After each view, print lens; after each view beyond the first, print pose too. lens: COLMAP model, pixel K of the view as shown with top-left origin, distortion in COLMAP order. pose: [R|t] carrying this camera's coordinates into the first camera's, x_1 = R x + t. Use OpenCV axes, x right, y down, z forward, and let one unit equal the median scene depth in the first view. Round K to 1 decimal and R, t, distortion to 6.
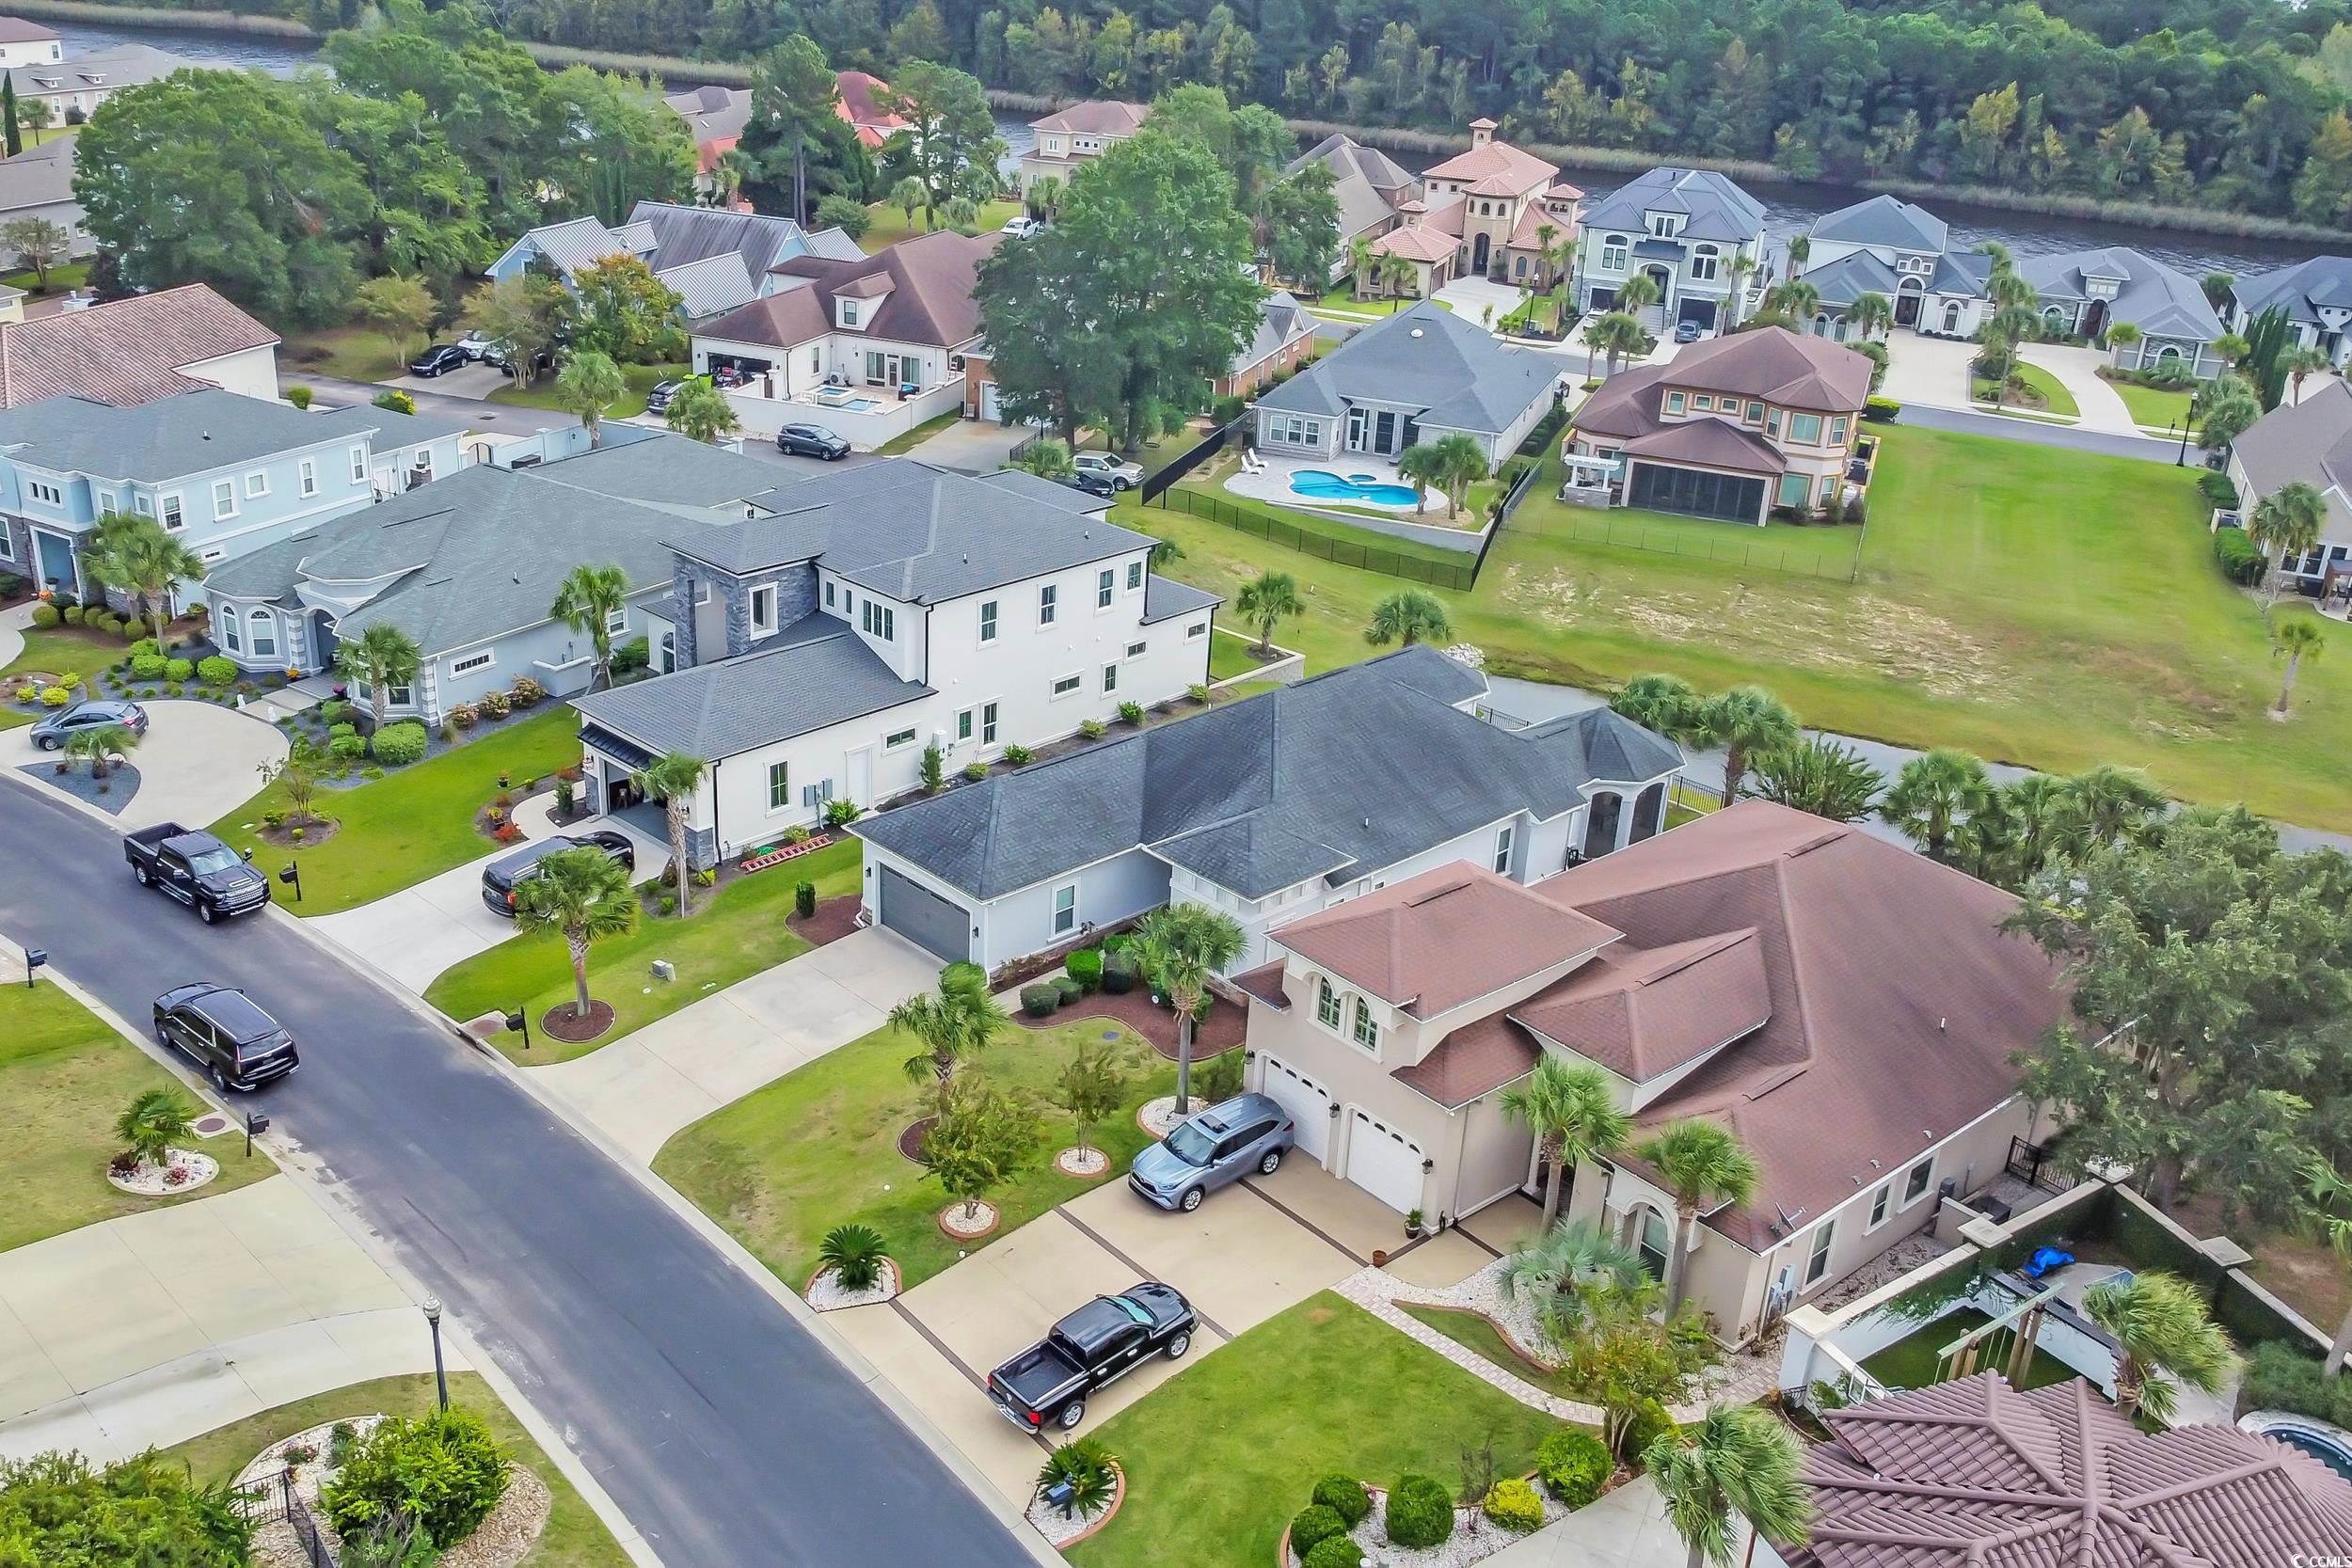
lens RADIAL K [[2140.7, 0, 1176.0], [0, 2140.7, 784.0], [0, 0, 1]] dist [0.005590, -0.007154]
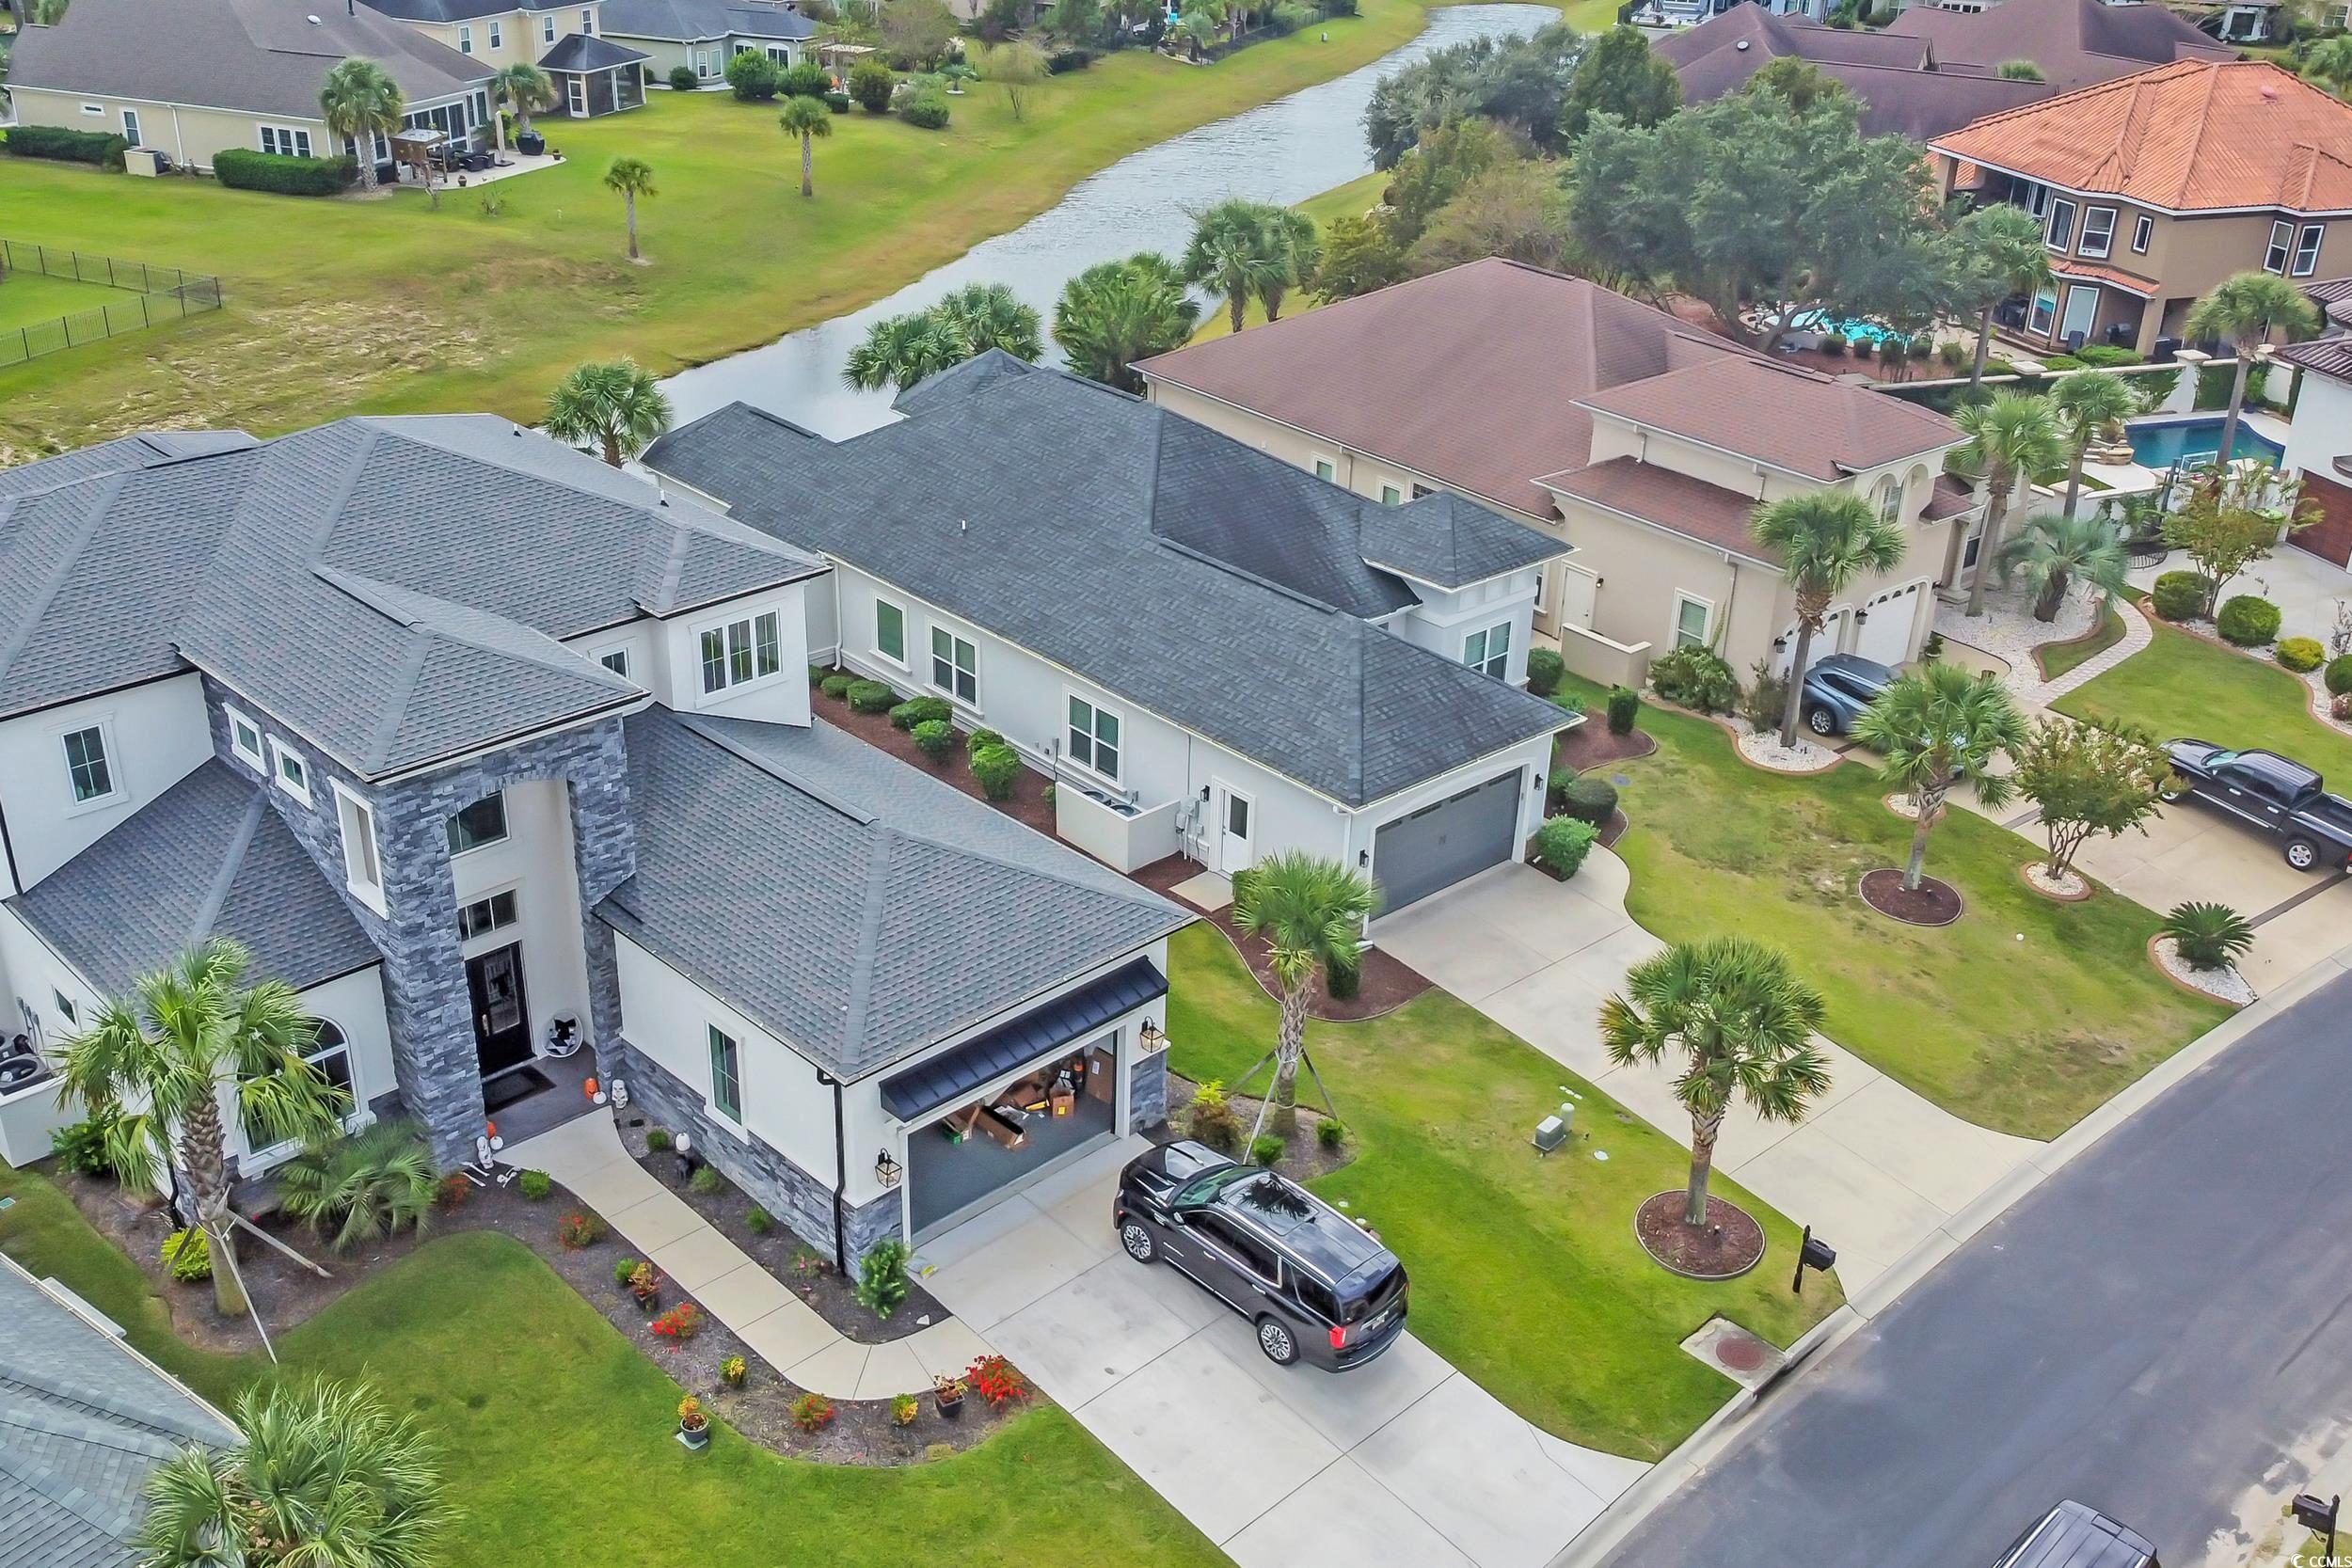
lens RADIAL K [[2162.3, 0, 1154.4], [0, 2162.3, 821.4], [0, 0, 1]] dist [-0.000376, -0.007026]
pose [[0.055070, -0.507753, 0.859740, -0.598065], [0.375030, 0.808522, 0.453482, -0.240836], [-0.925376, 0.297455, 0.234948, 0.801279]]
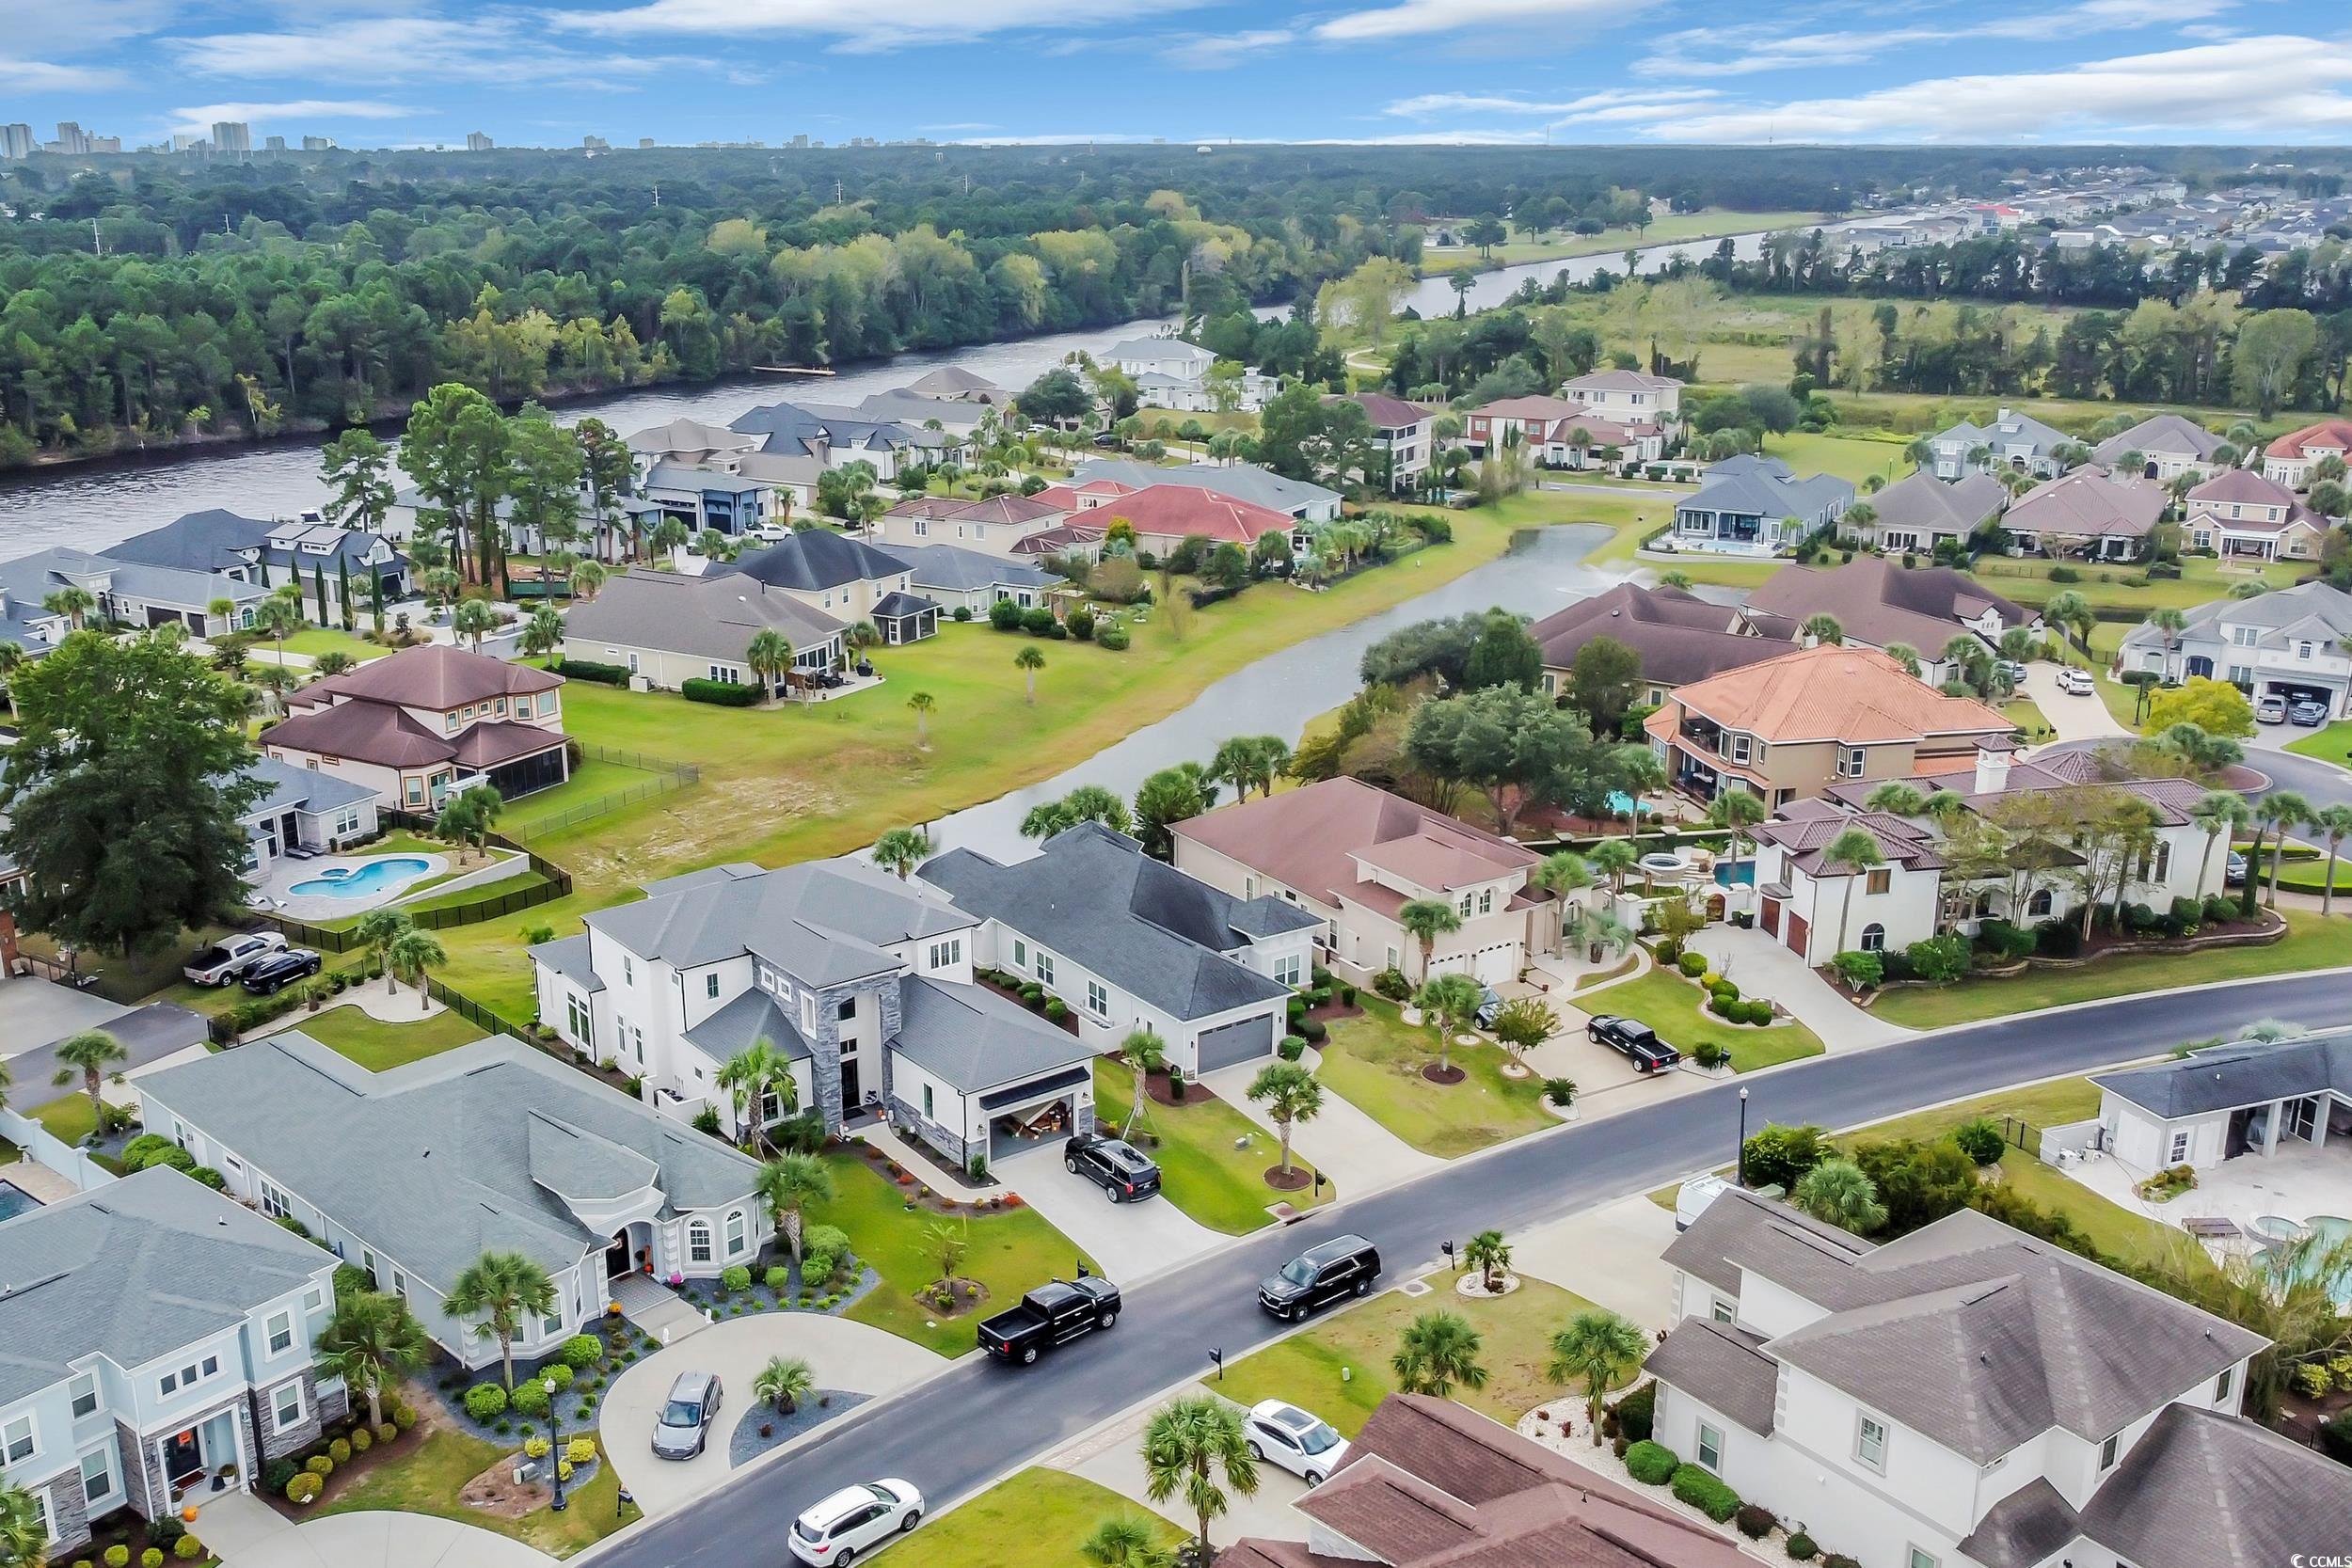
lens RADIAL K [[2140.7, 0, 1176.0], [0, 2140.7, 784.0], [0, 0, 1]] dist [0.005590, -0.007154]
pose [[0.167621, -0.332608, 0.928049, -1.314123], [0.397555, 0.884237, 0.245101, -0.438898], [-0.902138, 0.327867, 0.280447, 0.465260]]
